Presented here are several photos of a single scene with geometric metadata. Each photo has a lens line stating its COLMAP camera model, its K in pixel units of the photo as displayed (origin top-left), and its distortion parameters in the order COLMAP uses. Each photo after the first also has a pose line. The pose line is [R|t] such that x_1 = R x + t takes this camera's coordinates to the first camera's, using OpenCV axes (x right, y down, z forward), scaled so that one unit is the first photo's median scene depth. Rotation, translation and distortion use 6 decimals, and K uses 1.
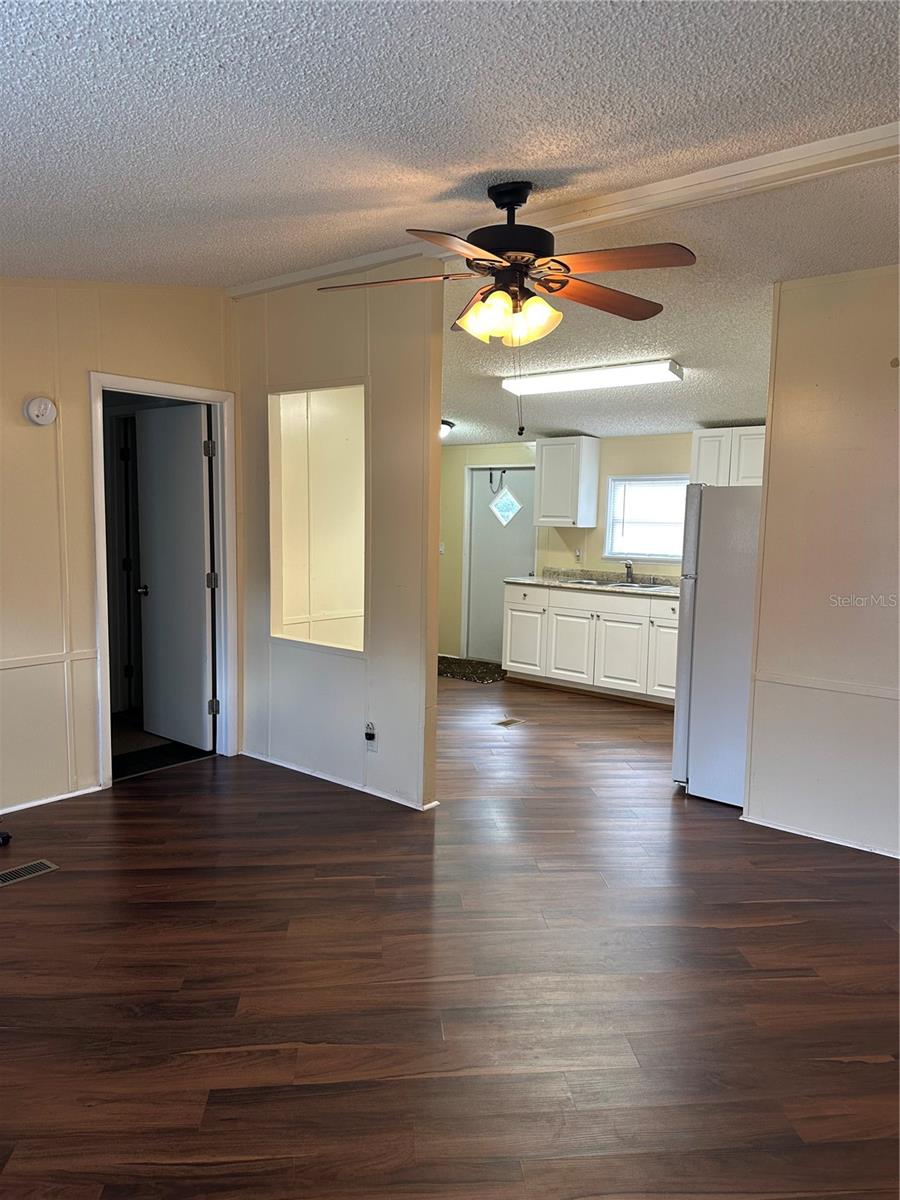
lens RADIAL K [[860.4, 0, 450.0], [0, 860.4, 600.0], [0, 0, 1]] dist [0.035868, -0.061031]
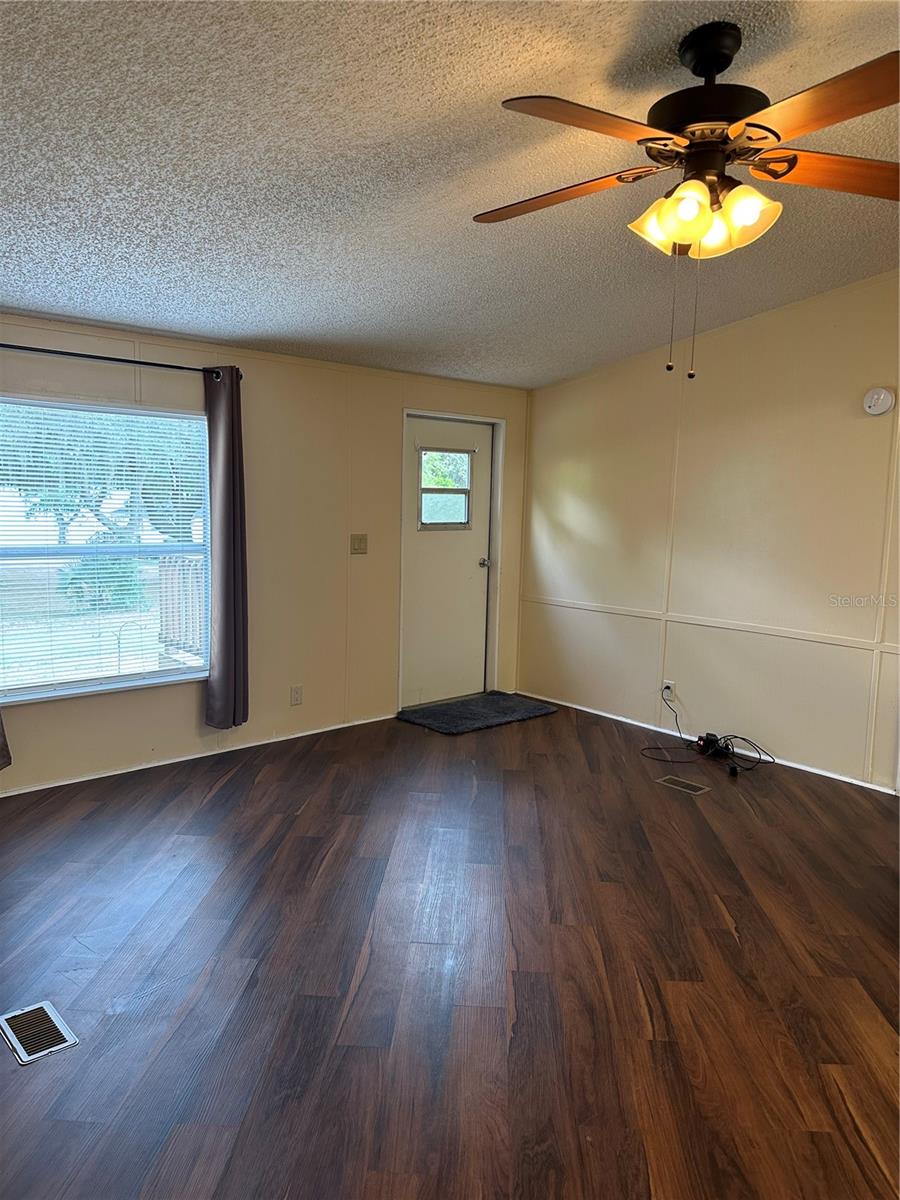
lens RADIAL K [[860.4, 0, 450.0], [0, 860.4, 600.0], [0, 0, 1]] dist [0.035868, -0.061031]
pose [[-0.194857, 0.096211, -0.976101, 0.707096], [-0.121880, 0.985089, 0.121428, -0.054563], [0.973230, 0.142628, -0.180226, 0.796316]]
